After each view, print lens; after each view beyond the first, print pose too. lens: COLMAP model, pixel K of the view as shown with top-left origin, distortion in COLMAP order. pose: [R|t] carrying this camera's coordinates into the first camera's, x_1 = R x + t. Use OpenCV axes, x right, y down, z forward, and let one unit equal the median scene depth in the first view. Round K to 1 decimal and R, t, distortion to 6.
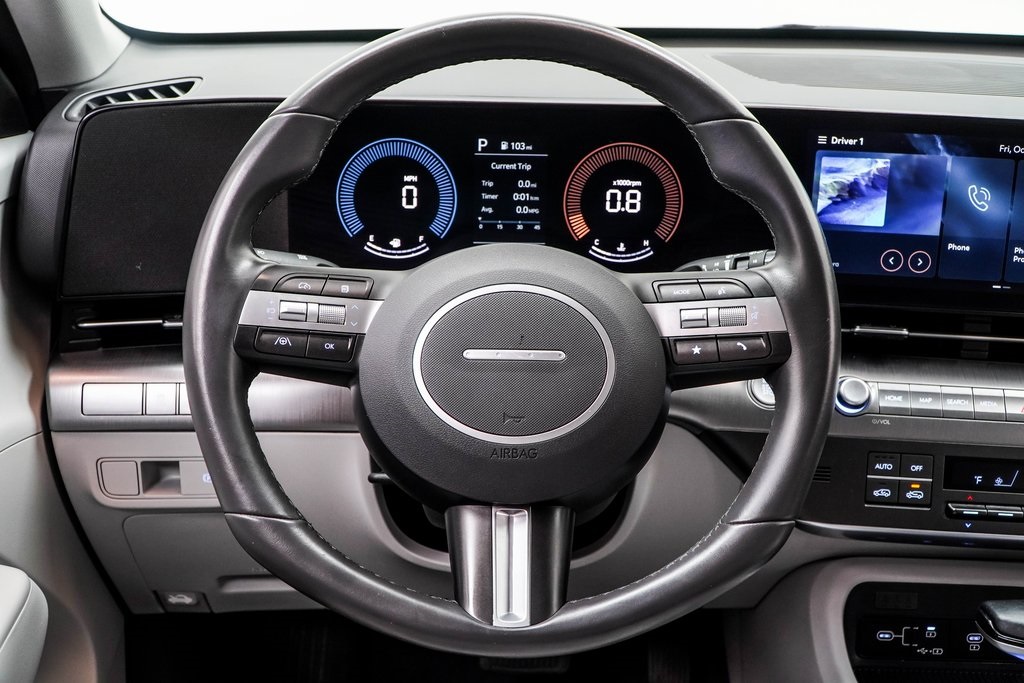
lens RADIAL K [[1254.2, 0, 498.0], [0, 1254.2, 344.1], [0, 0, 1]] dist [-0.052146, 0.000000]
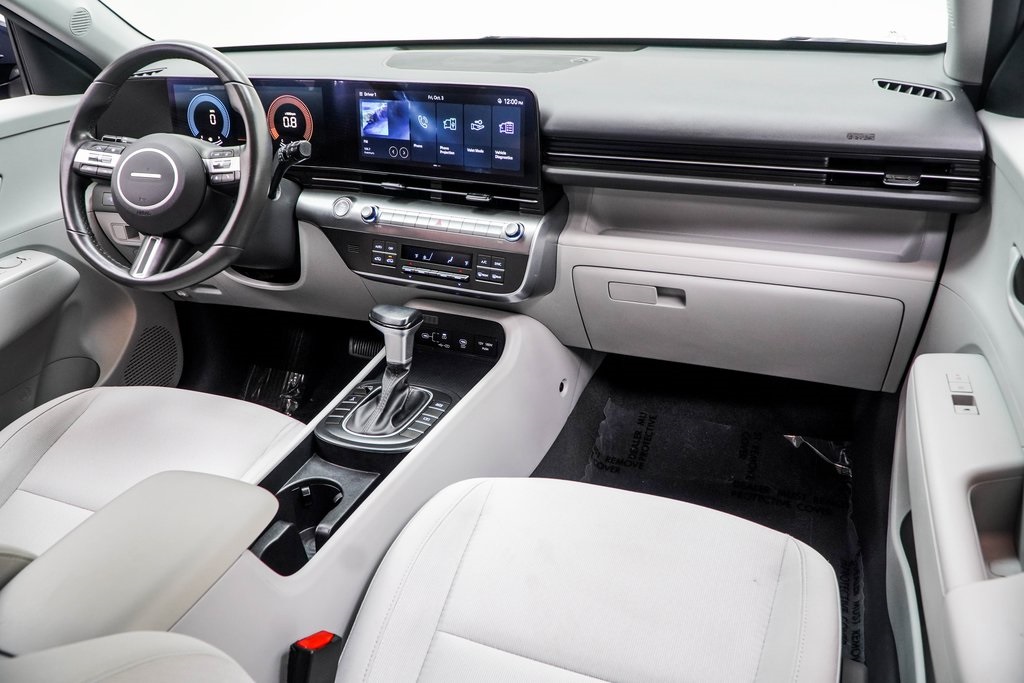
lens RADIAL K [[807.8, 0, 505.5], [0, 807.8, 335.1], [0, 0, 1]] dist [-0.010092, 0.008763]
pose [[0.929580, 0.106009, -0.353048, 1.032048], [-0.066880, 0.990363, 0.121280, 0.064784], [0.362502, -0.089127, 0.927711, -0.248474]]
